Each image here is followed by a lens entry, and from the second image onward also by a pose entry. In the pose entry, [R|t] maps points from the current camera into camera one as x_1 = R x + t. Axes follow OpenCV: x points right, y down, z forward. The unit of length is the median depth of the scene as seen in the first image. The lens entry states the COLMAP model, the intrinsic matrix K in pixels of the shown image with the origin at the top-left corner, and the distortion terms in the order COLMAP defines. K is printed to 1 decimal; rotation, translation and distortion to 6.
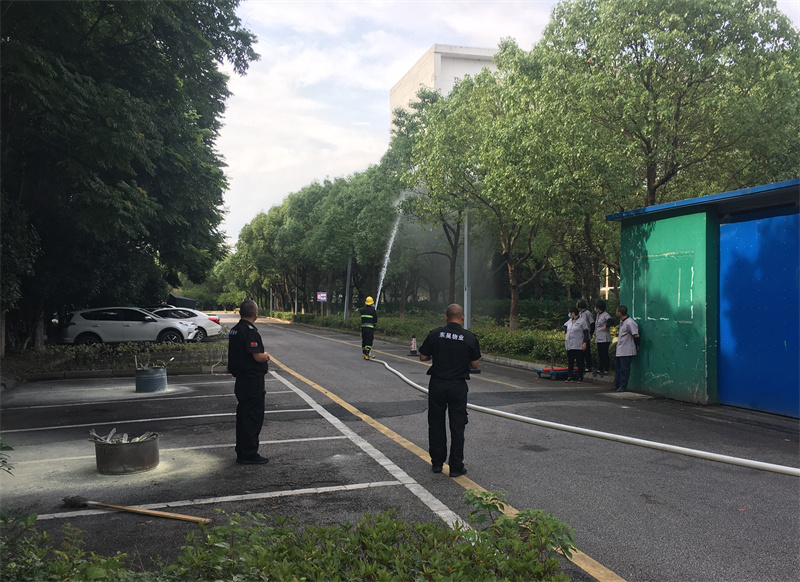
lens RADIAL K [[763.4, 0, 395.1], [0, 763.4, 295.5], [0, 0, 1]] dist [0.061746, 0.000000]
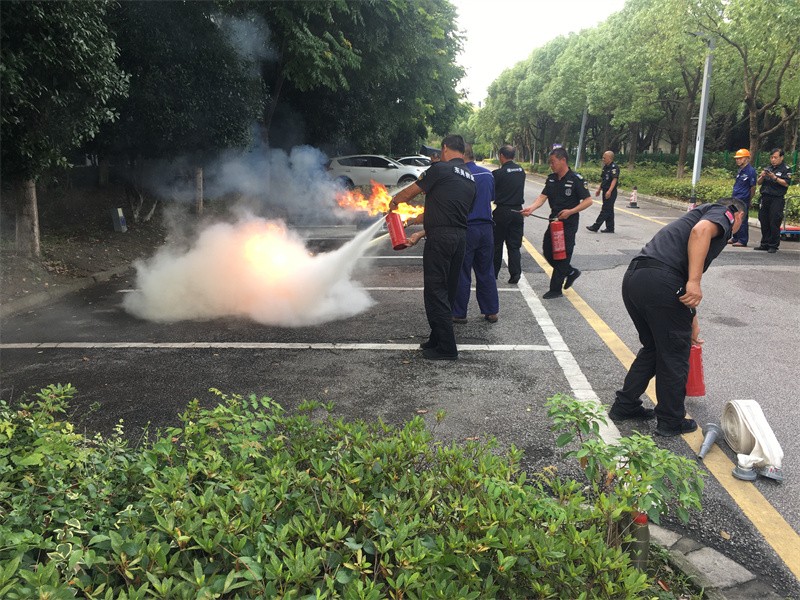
lens RADIAL K [[663.4, 0, 390.1], [0, 663.4, 279.2], [0, 0, 1]] dist [0.060405, -0.055448]
pose [[0.938479, 0.075341, -0.337019, 0.025478], [-0.008590, 0.980702, 0.195319, 0.002590], [0.345231, -0.180408, 0.921015, 0.061692]]
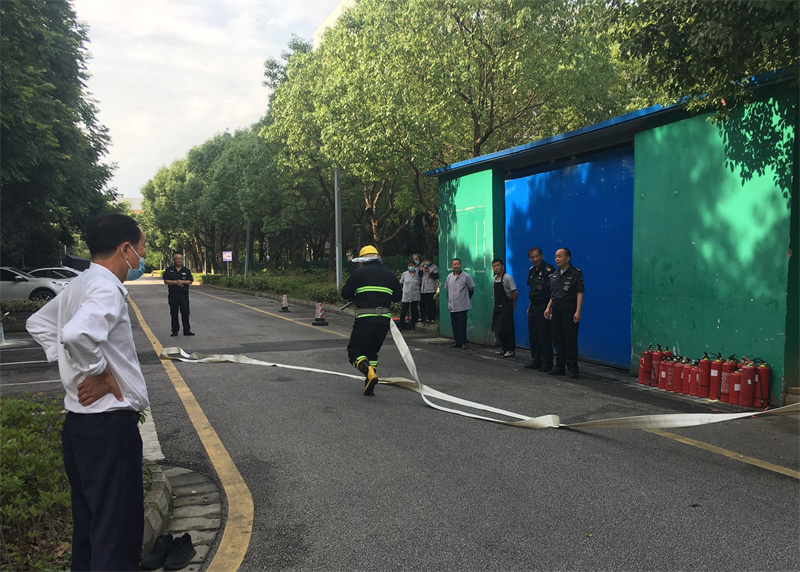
lens RADIAL K [[813.7, 0, 384.0], [0, 813.7, 315.1], [0, 0, 1]] dist [0.056129, 0.000000]
pose [[0.998552, -0.014574, 0.051790, 0.092530], [0.010775, 0.997281, 0.072897, 0.005723], [-0.052711, -0.072233, 0.995994, -0.071539]]
